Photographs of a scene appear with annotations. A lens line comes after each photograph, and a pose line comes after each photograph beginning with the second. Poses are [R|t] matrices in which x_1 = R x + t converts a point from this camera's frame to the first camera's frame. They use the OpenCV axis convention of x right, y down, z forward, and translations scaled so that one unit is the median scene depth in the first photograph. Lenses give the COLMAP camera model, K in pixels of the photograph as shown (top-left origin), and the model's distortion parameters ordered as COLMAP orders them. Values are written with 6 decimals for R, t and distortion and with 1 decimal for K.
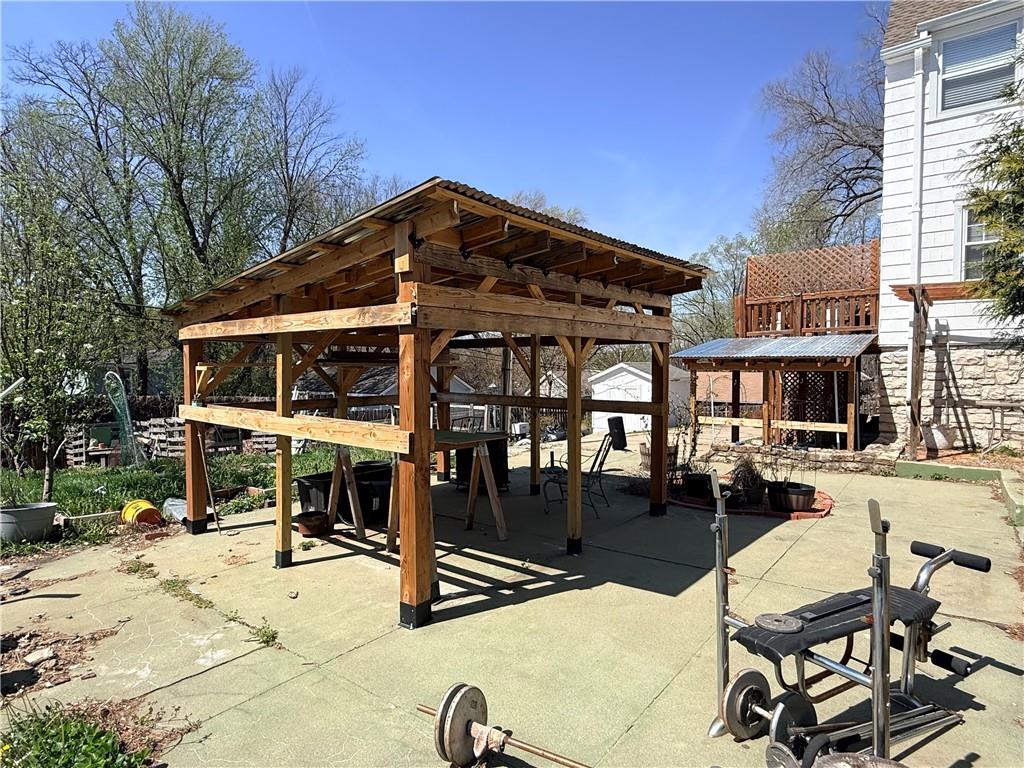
lens RADIAL K [[574.7, 0, 512.0], [0, 574.7, 384.0], [0, 0, 1]] dist [-0.001078, -0.000403]
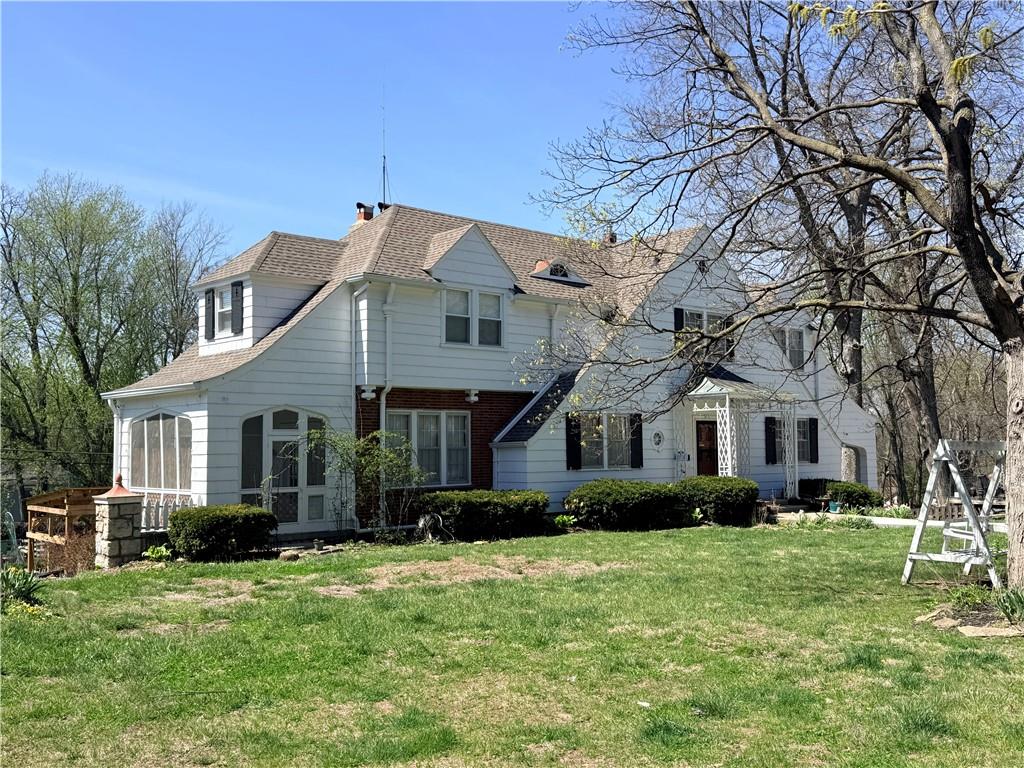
lens RADIAL K [[1027.8, 0, 512.0], [0, 1027.8, 384.0], [0, 0, 1]] dist [-0.090609, -0.001715]
pose [[0.988224, -0.014925, -0.152287, 2.304236], [-0.001261, 0.994404, -0.105638, -0.152886], [0.153011, 0.104586, 0.982675, -3.237915]]
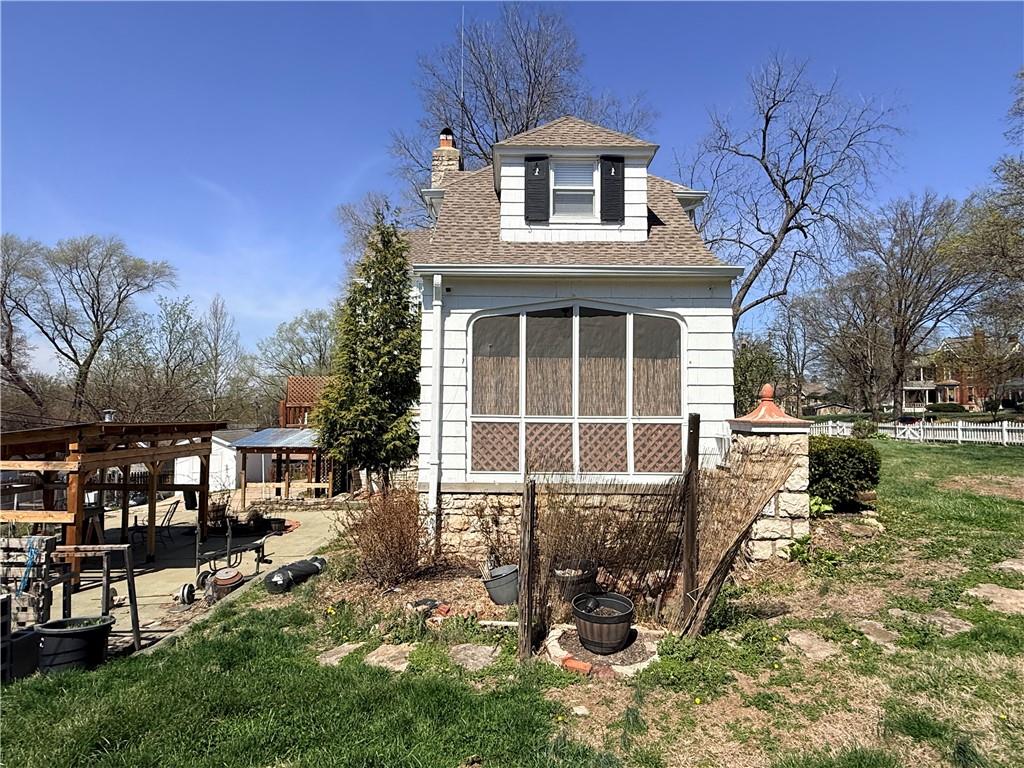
lens RADIAL K [[574.7, 0, 512.0], [0, 574.7, 384.0], [0, 0, 1]] dist [-0.001078, -0.000403]
pose [[0.792250, 0.032161, 0.609349, -0.112615], [0.017555, 0.996995, -0.075446, -0.138066], [-0.609944, 0.070469, 0.789305, -1.172456]]
